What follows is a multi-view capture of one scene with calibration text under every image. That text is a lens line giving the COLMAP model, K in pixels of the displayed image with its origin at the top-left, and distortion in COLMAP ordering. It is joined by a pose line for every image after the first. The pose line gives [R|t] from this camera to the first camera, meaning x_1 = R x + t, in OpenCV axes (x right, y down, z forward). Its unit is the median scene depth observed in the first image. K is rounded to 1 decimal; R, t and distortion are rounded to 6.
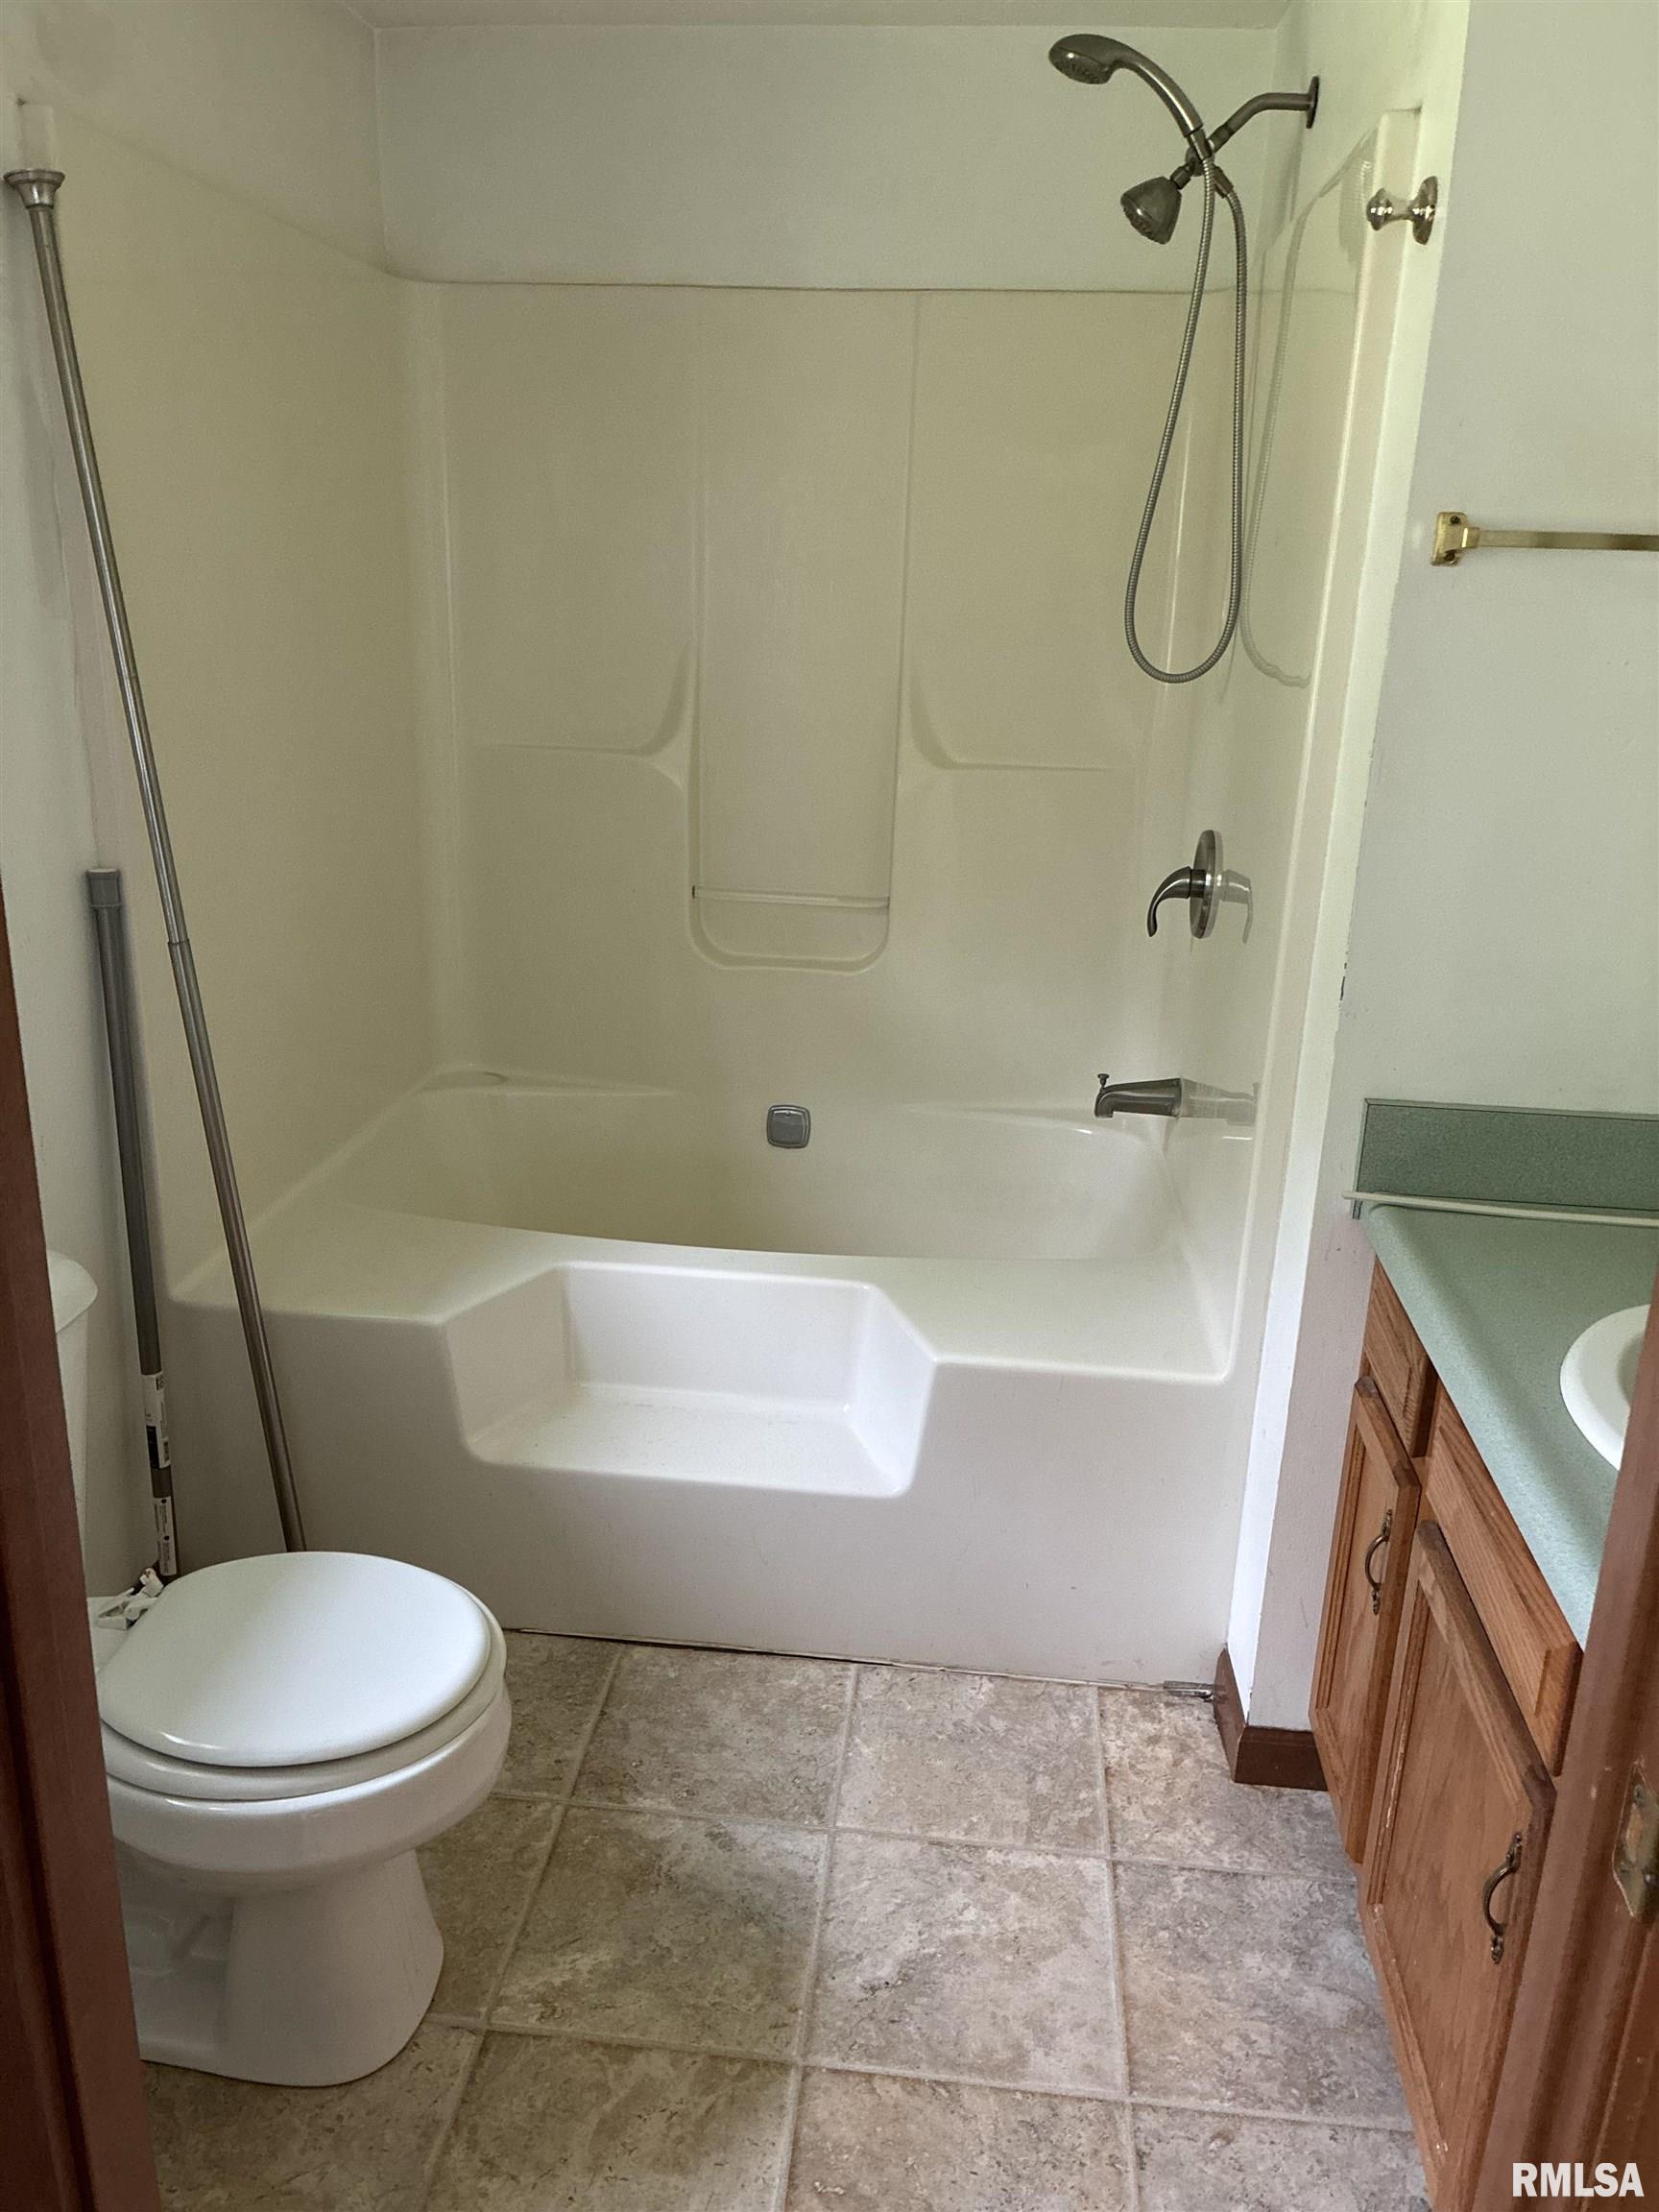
lens RADIAL K [[1671.4, 0, 825.1], [0, 1671.4, 1106.3], [0, 0, 1]] dist [0.024044, -0.019905]
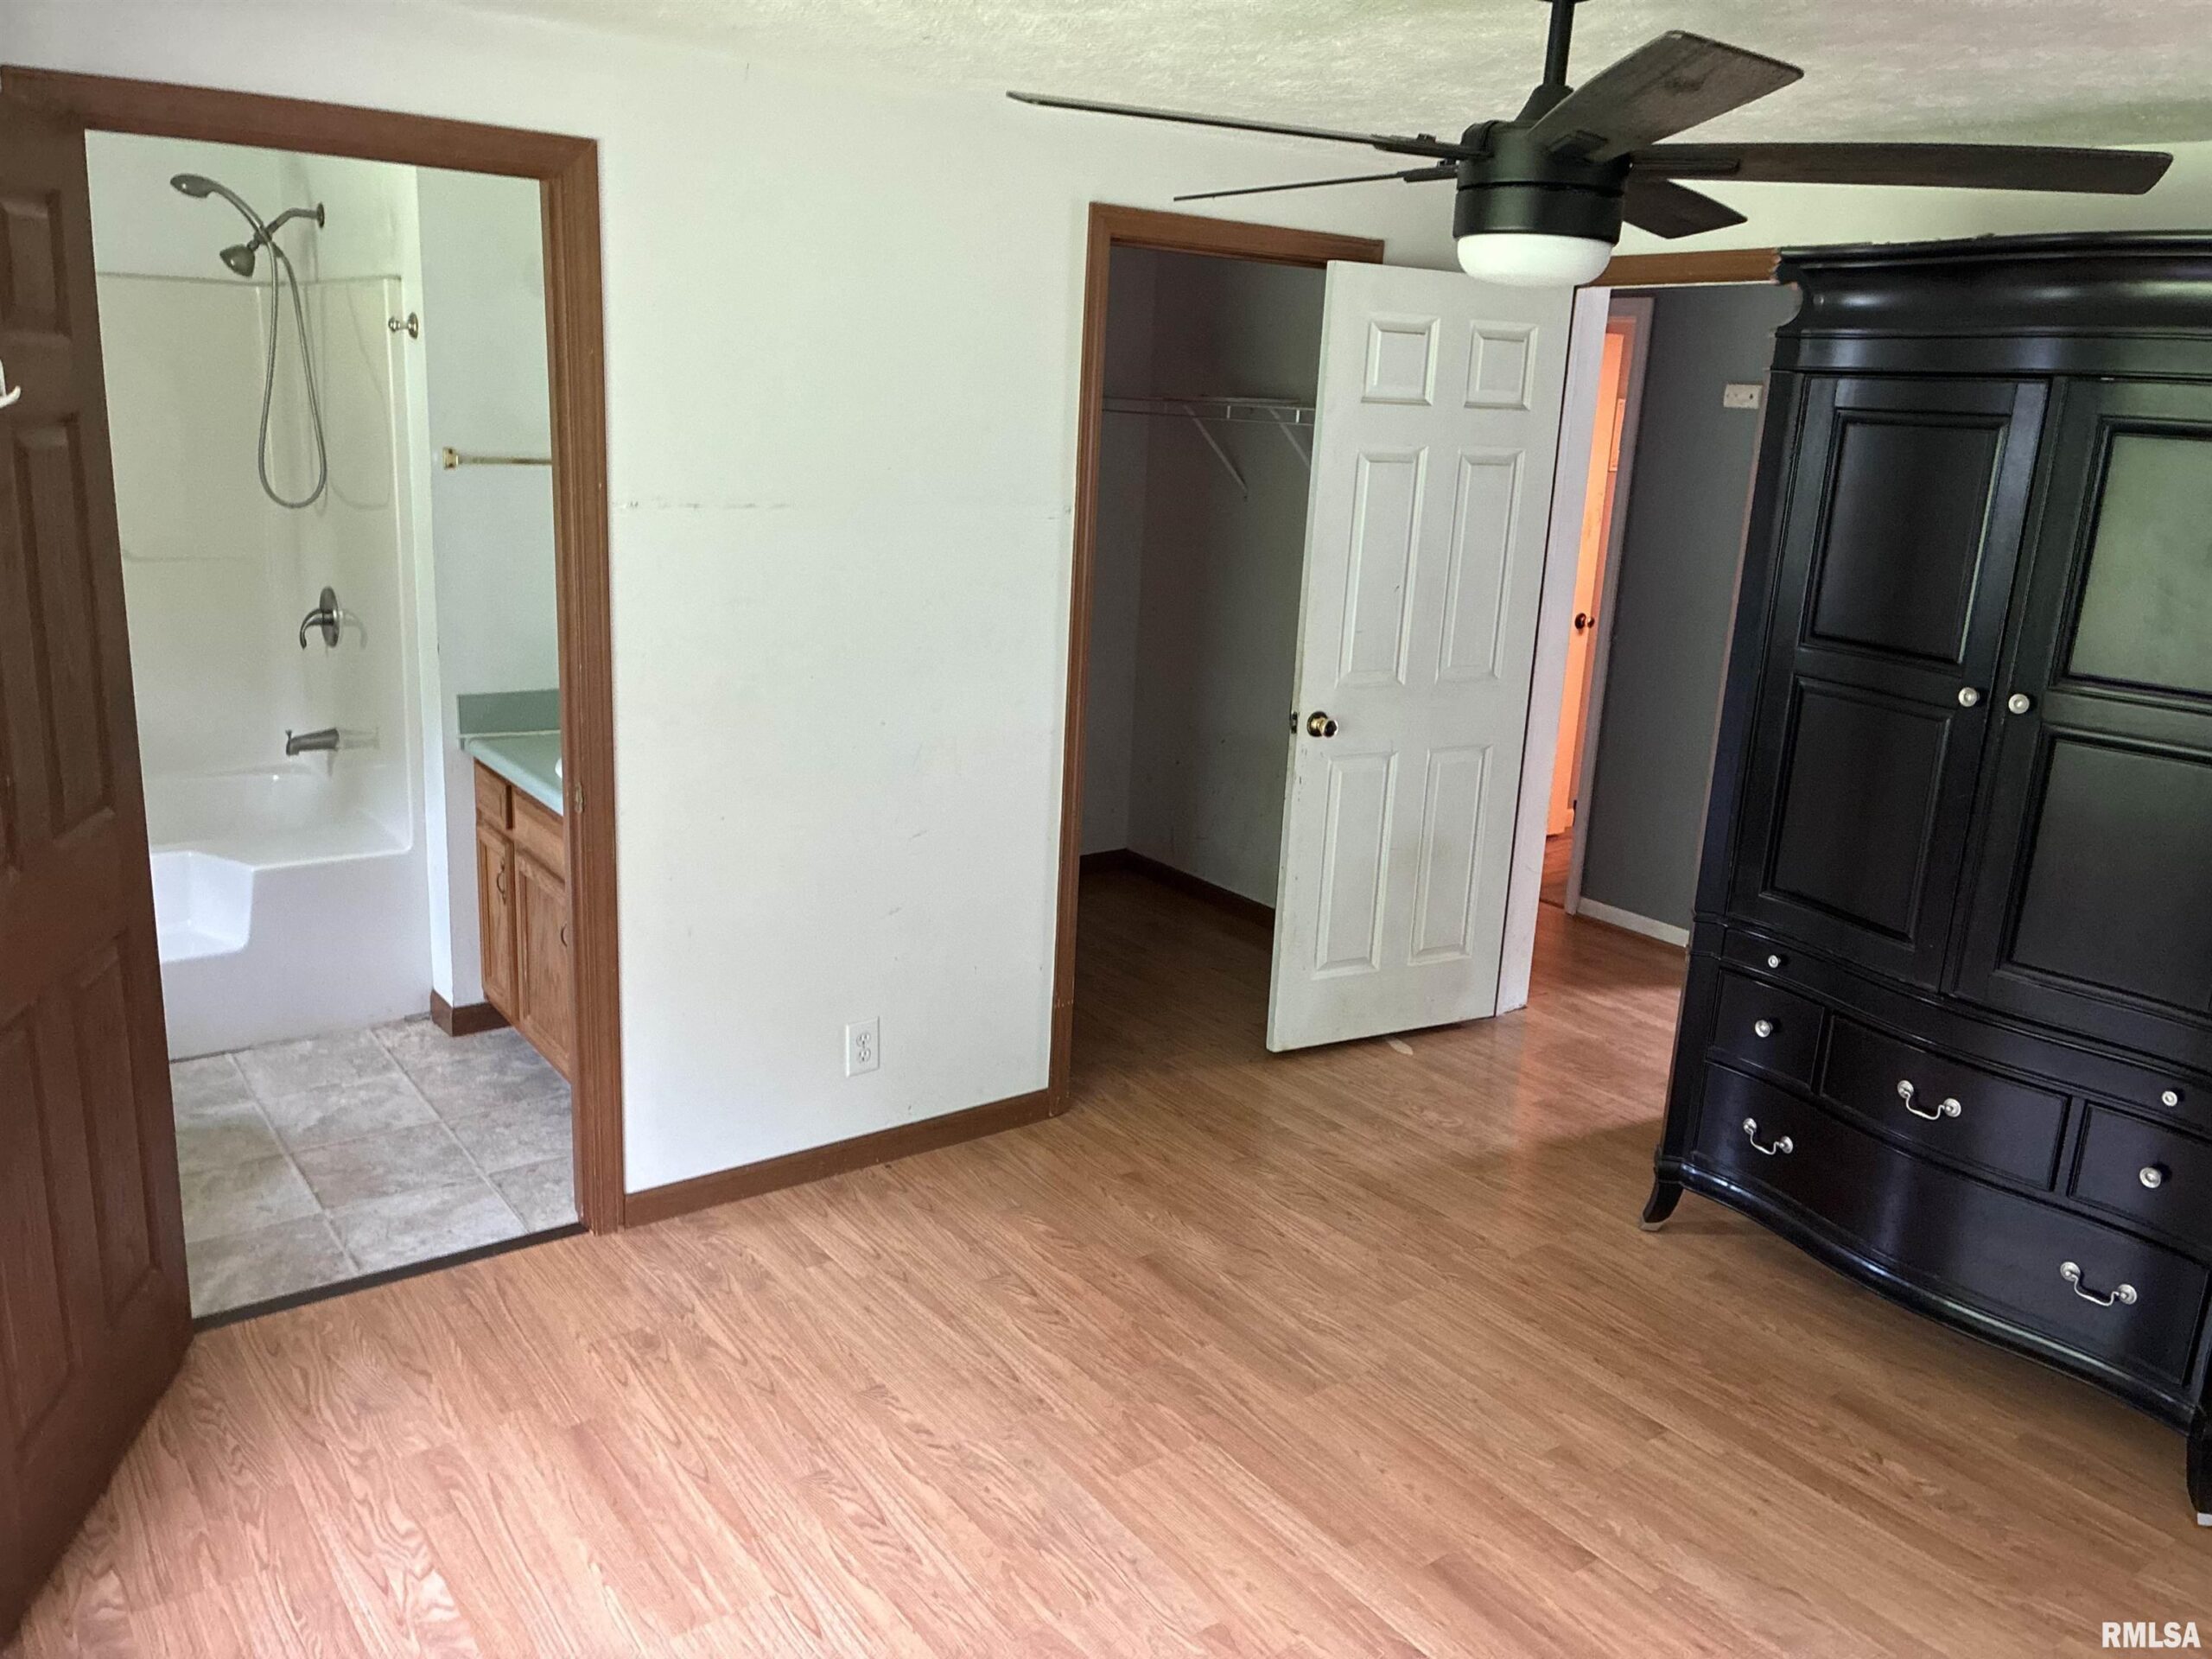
lens RADIAL K [[1671.4, 0, 1102.8], [0, 1671.4, 824.9], [0, 0, 1]] dist [0.024044, -0.019905]
pose [[0.734906, -0.160456, 0.658914, -0.490357], [0.177835, 0.983202, 0.041081, 0.201988], [-0.654437, 0.086987, 0.751096, -1.109629]]
